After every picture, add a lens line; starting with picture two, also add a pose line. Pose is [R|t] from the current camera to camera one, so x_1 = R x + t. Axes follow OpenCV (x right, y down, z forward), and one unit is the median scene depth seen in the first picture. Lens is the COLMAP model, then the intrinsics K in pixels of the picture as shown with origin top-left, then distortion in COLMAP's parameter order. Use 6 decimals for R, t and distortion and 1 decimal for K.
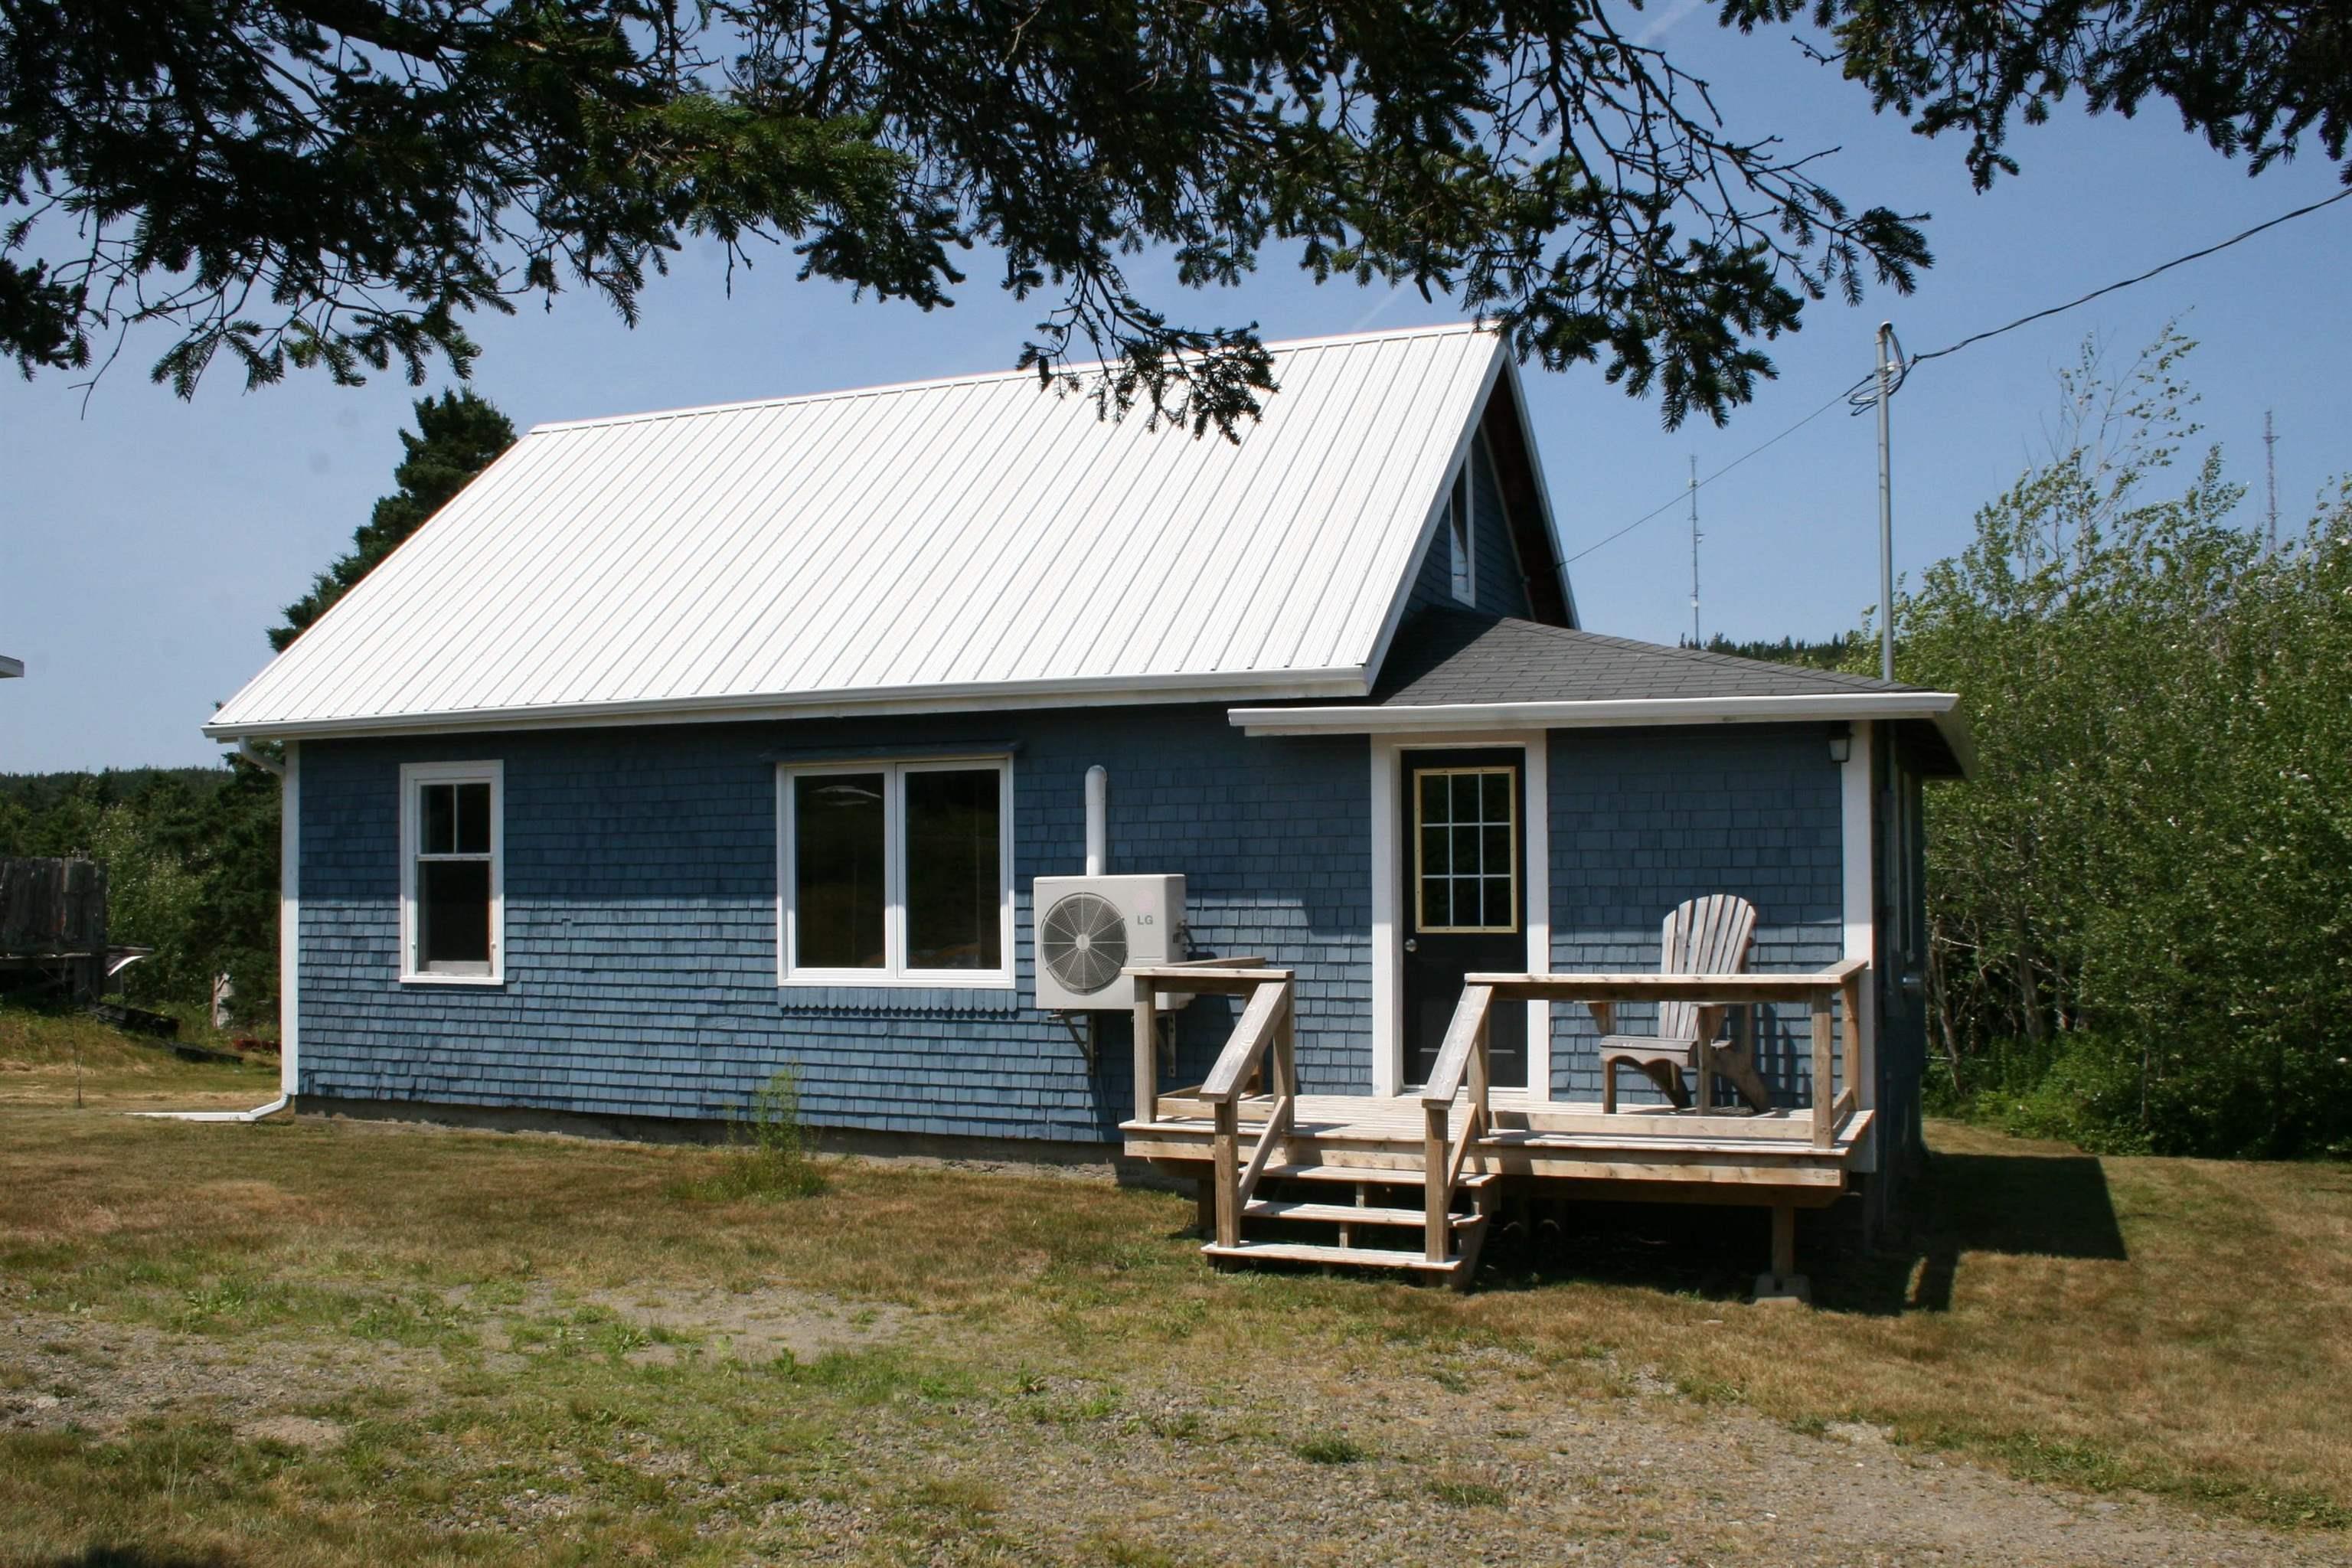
lens RADIAL K [[2078.1, 0, 1176.0], [0, 2078.1, 784.0], [0, 0, 1]] dist [-0.115618, 0.005086]
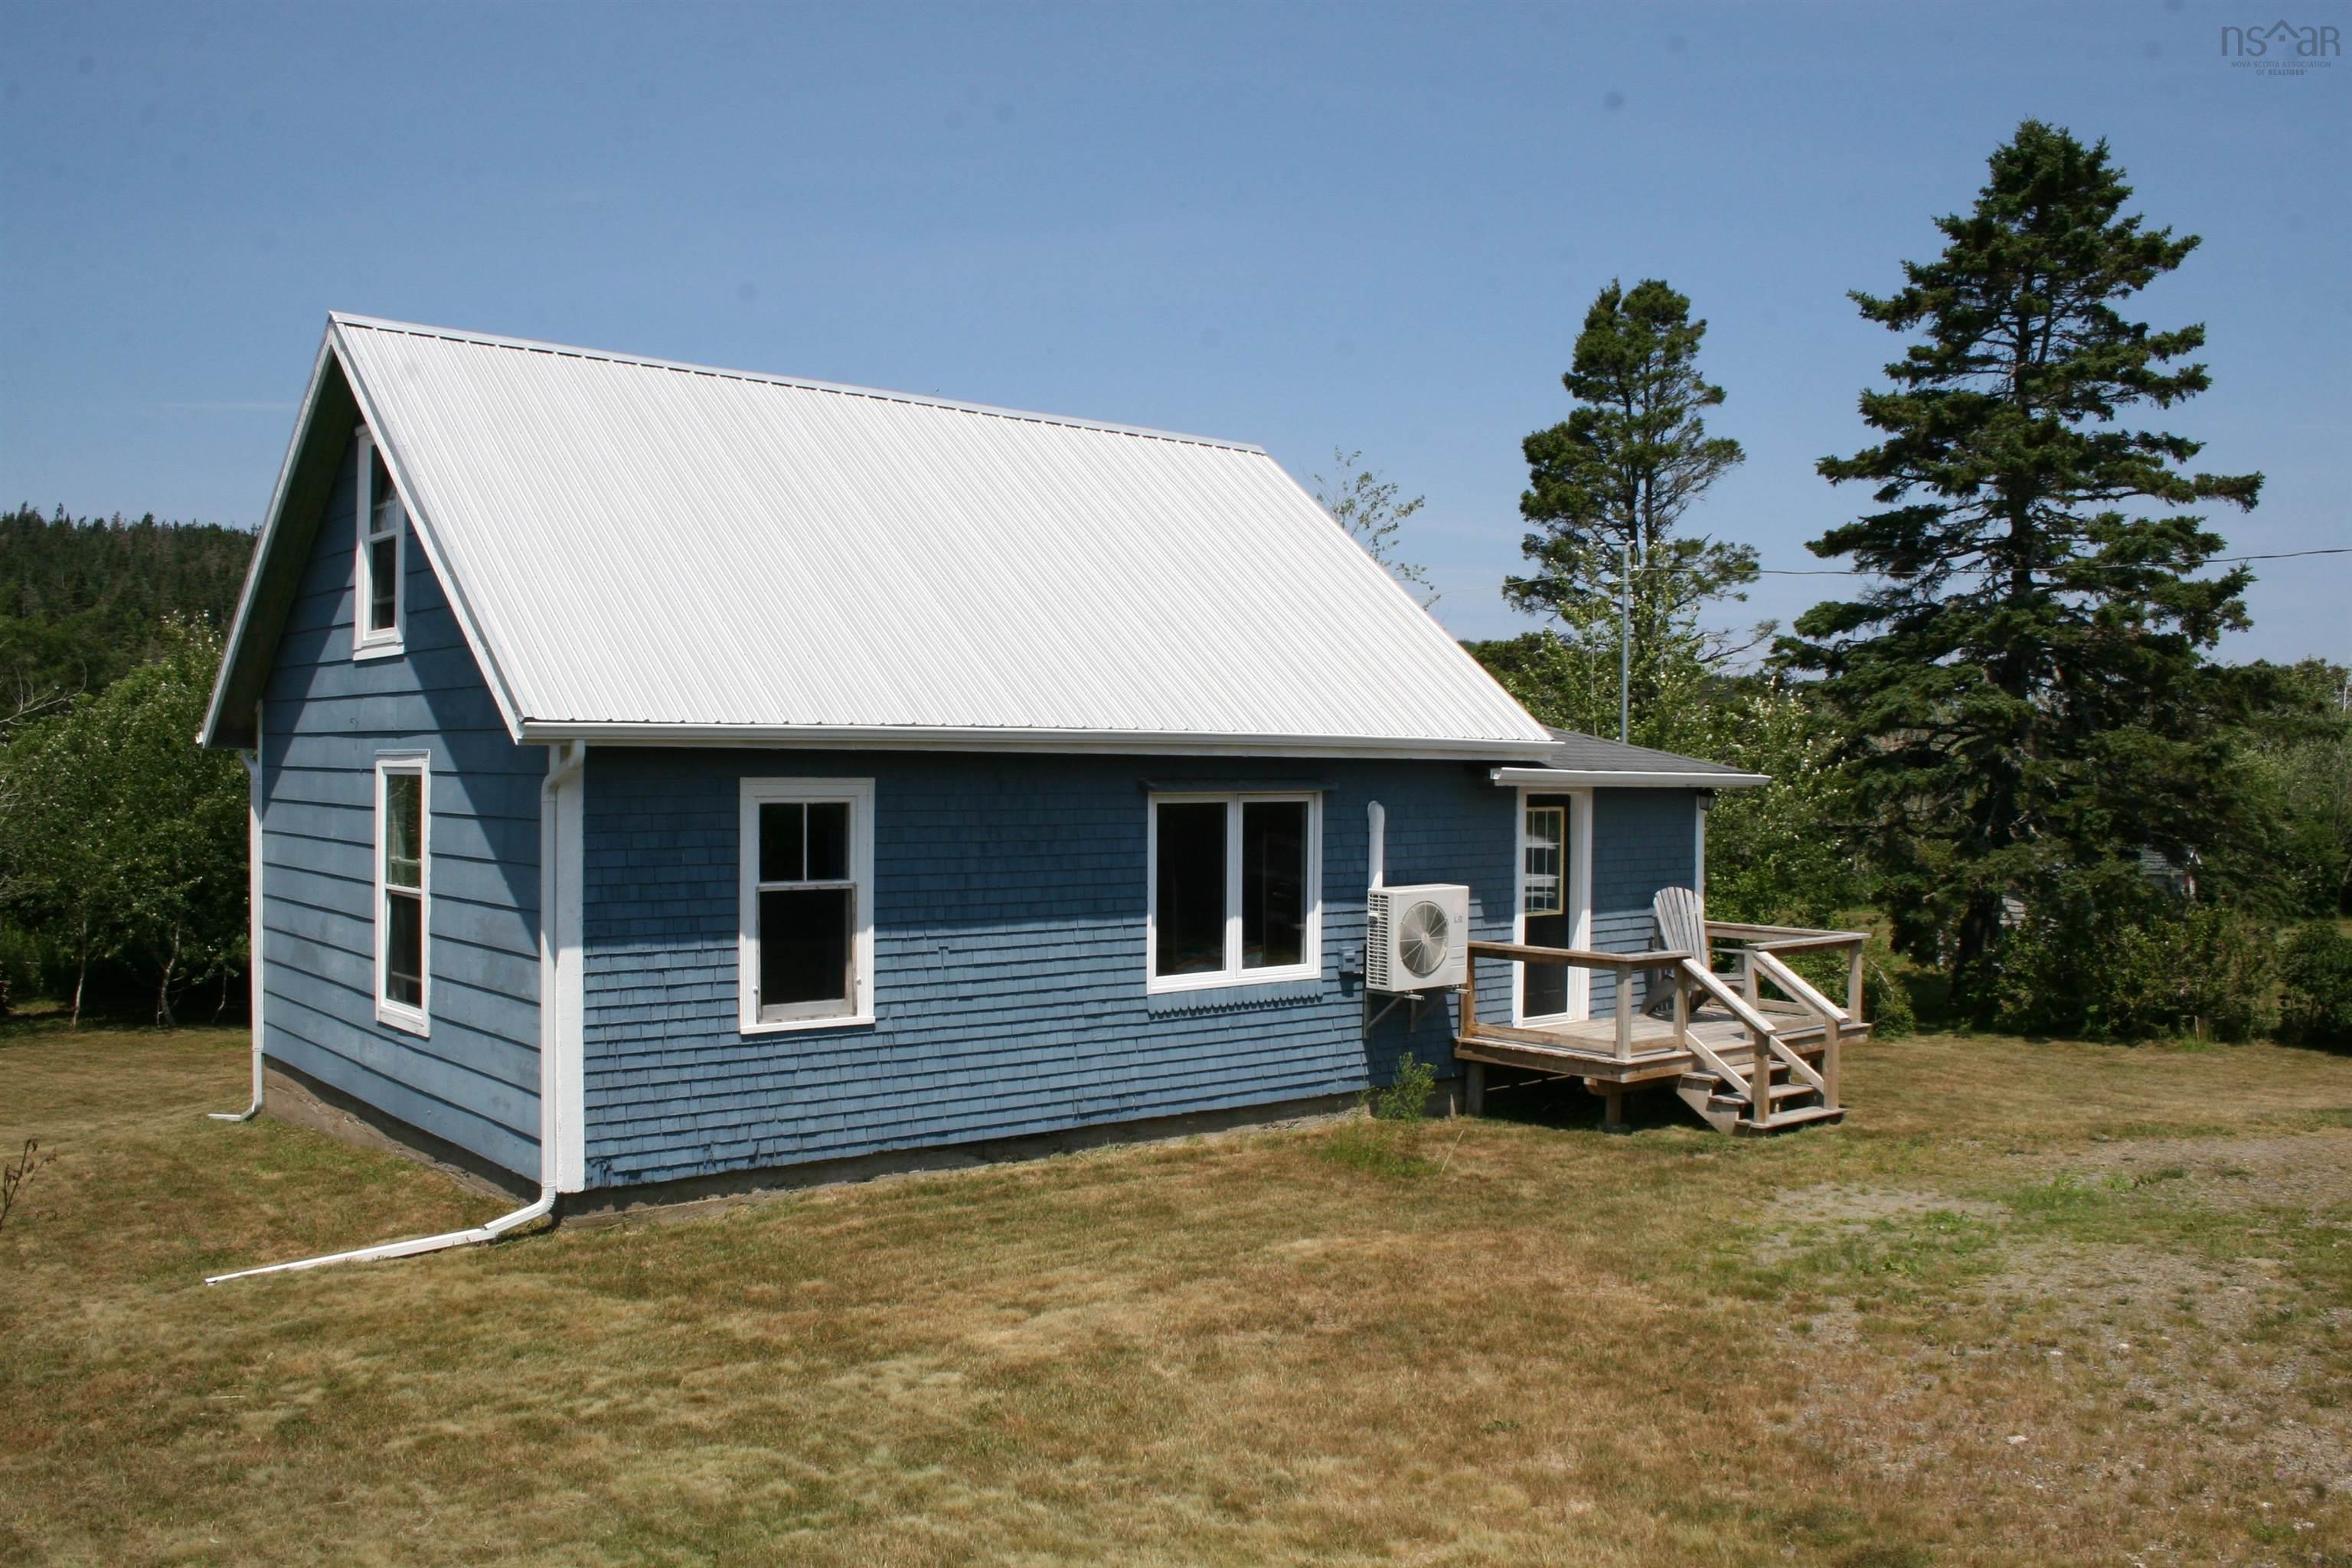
lens RADIAL K [[1973.4, 0, 1176.0], [0, 1973.4, 784.0], [0, 0, 1]] dist [-0.116191, -0.000684]
pose [[0.466038, 0.003477, 0.884758, -1.079631], [-0.052330, 0.998350, 0.023640, -0.038424], [-0.883216, -0.057317, 0.465451, 0.490252]]
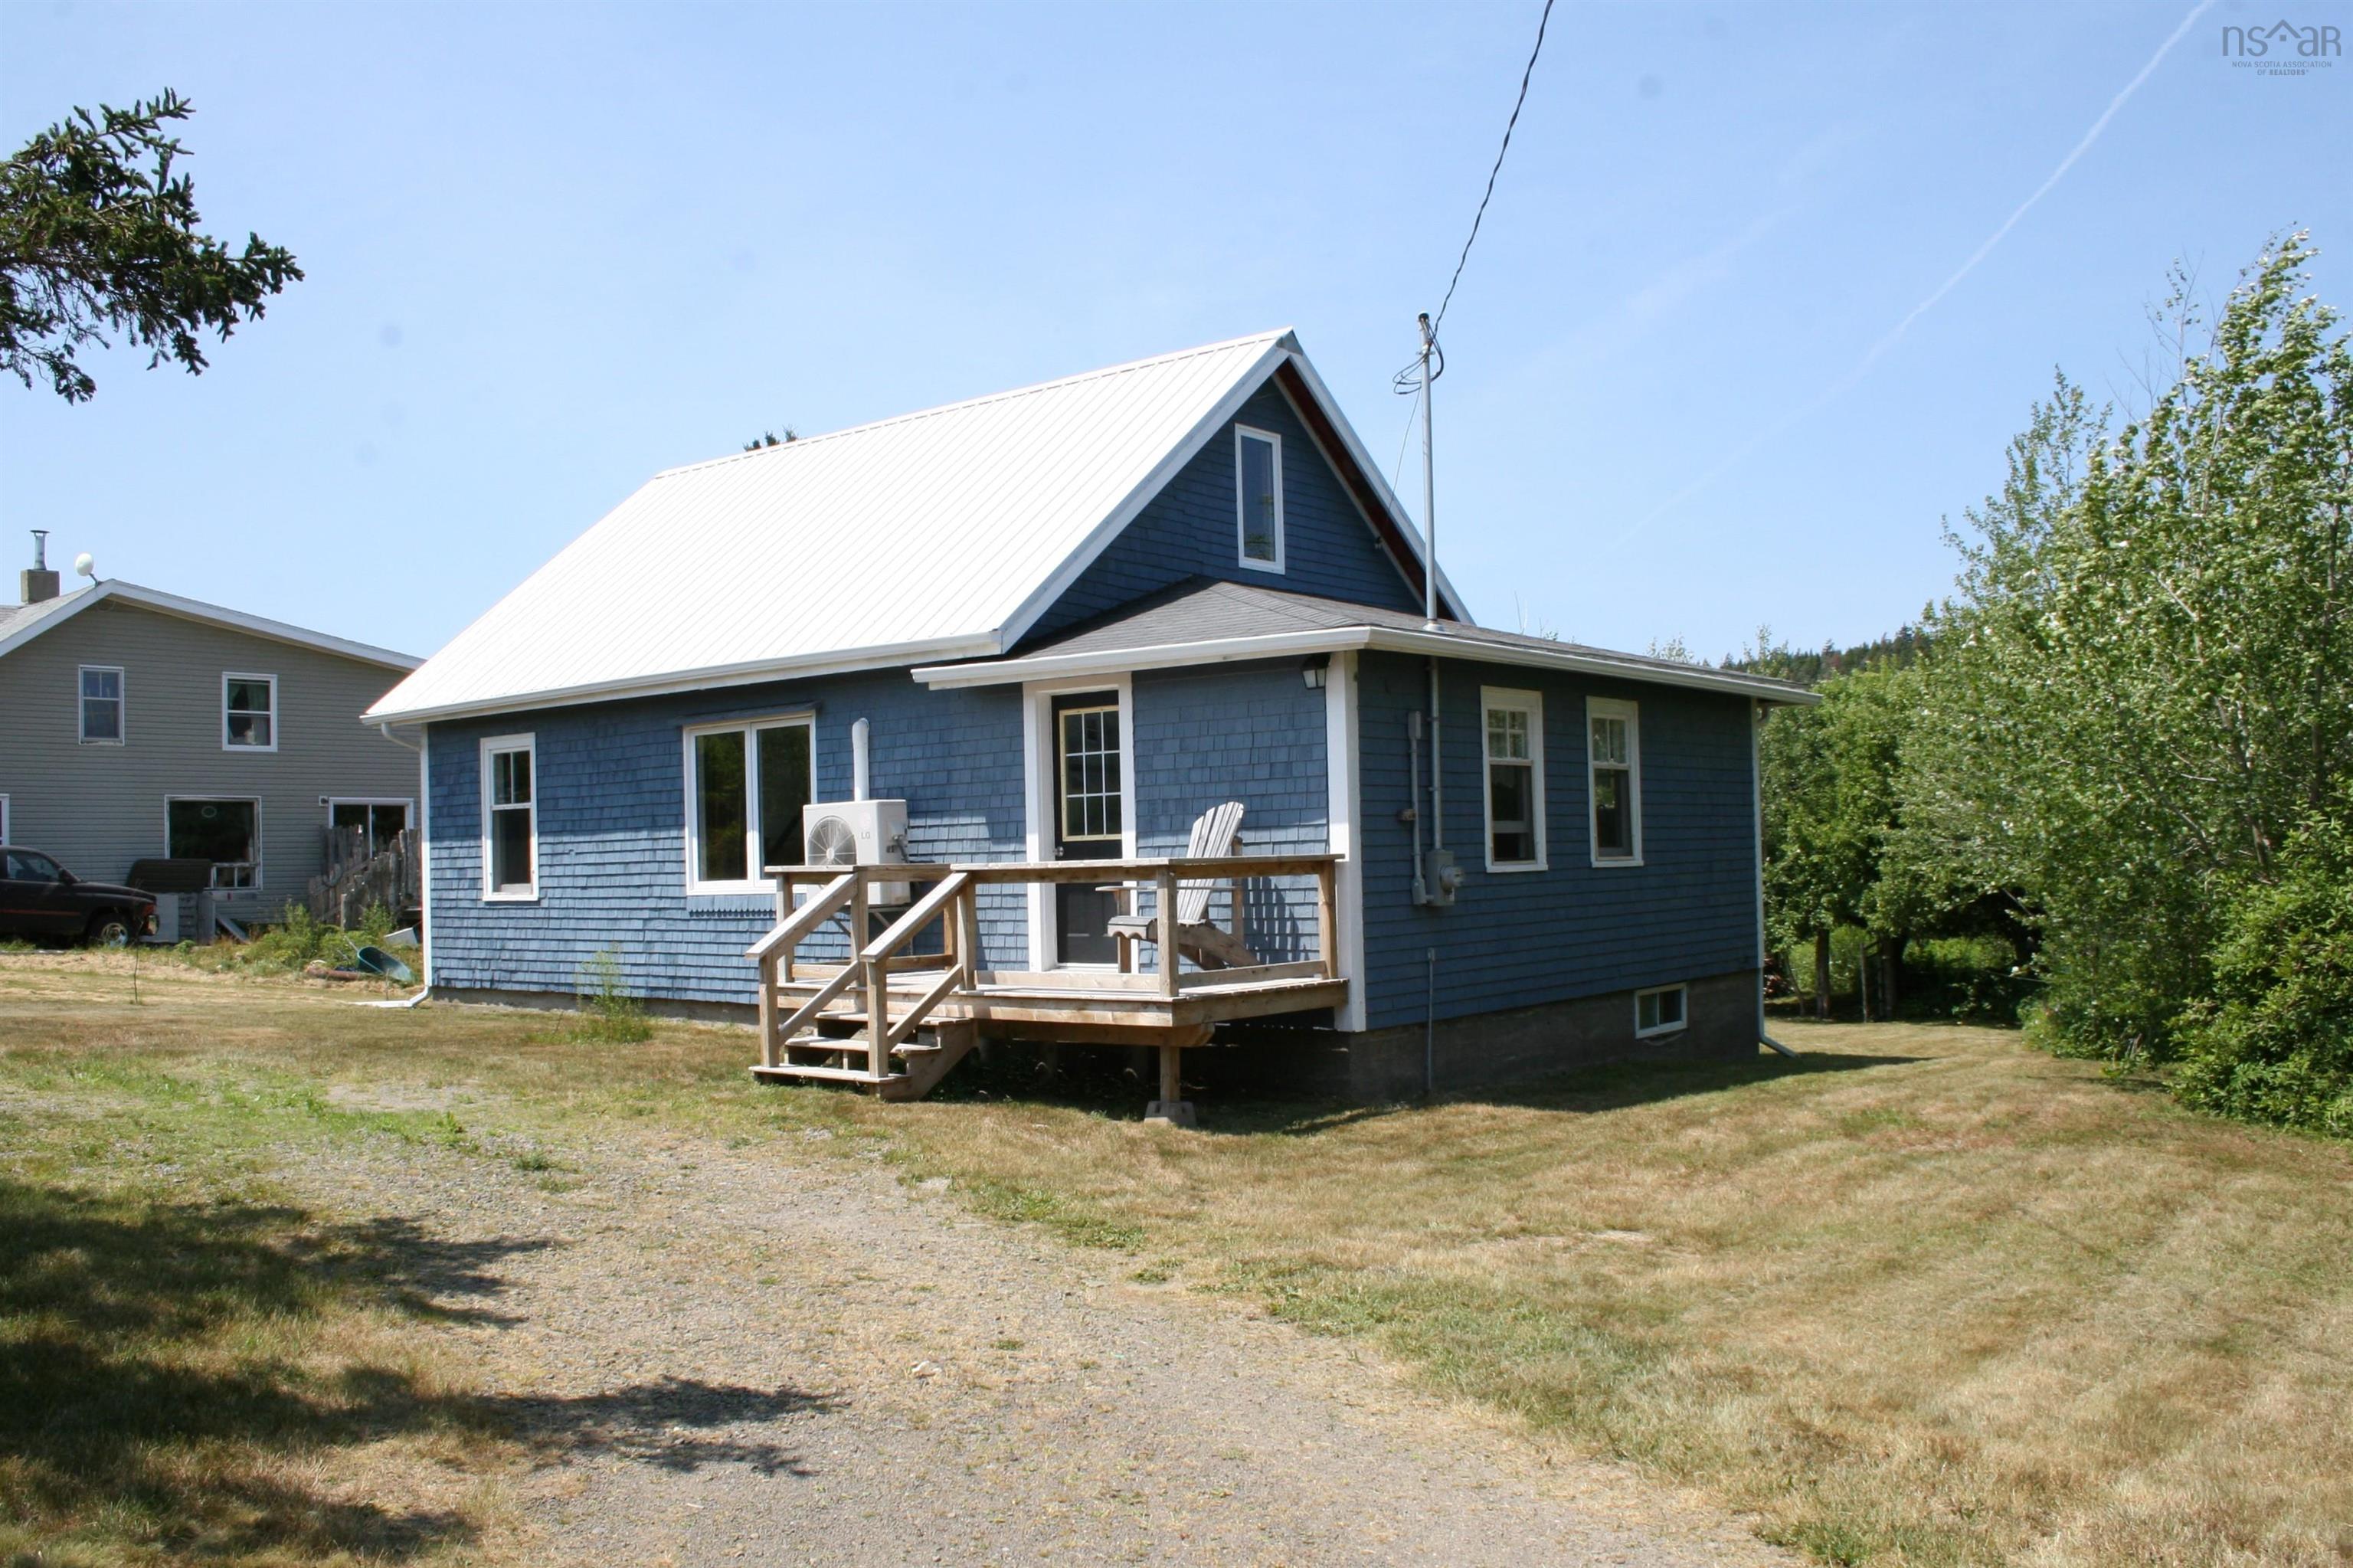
lens RADIAL K [[1974.3, 0, 1176.5], [0, 1974.3, 784.0], [0, 0, 1]] dist [-0.116191, -0.000684]
pose [[0.957956, -0.028698, -0.285477, 0.451286], [0.032541, 0.999432, 0.008725, 0.025193], [0.285064, -0.017648, 0.958346, -0.103558]]
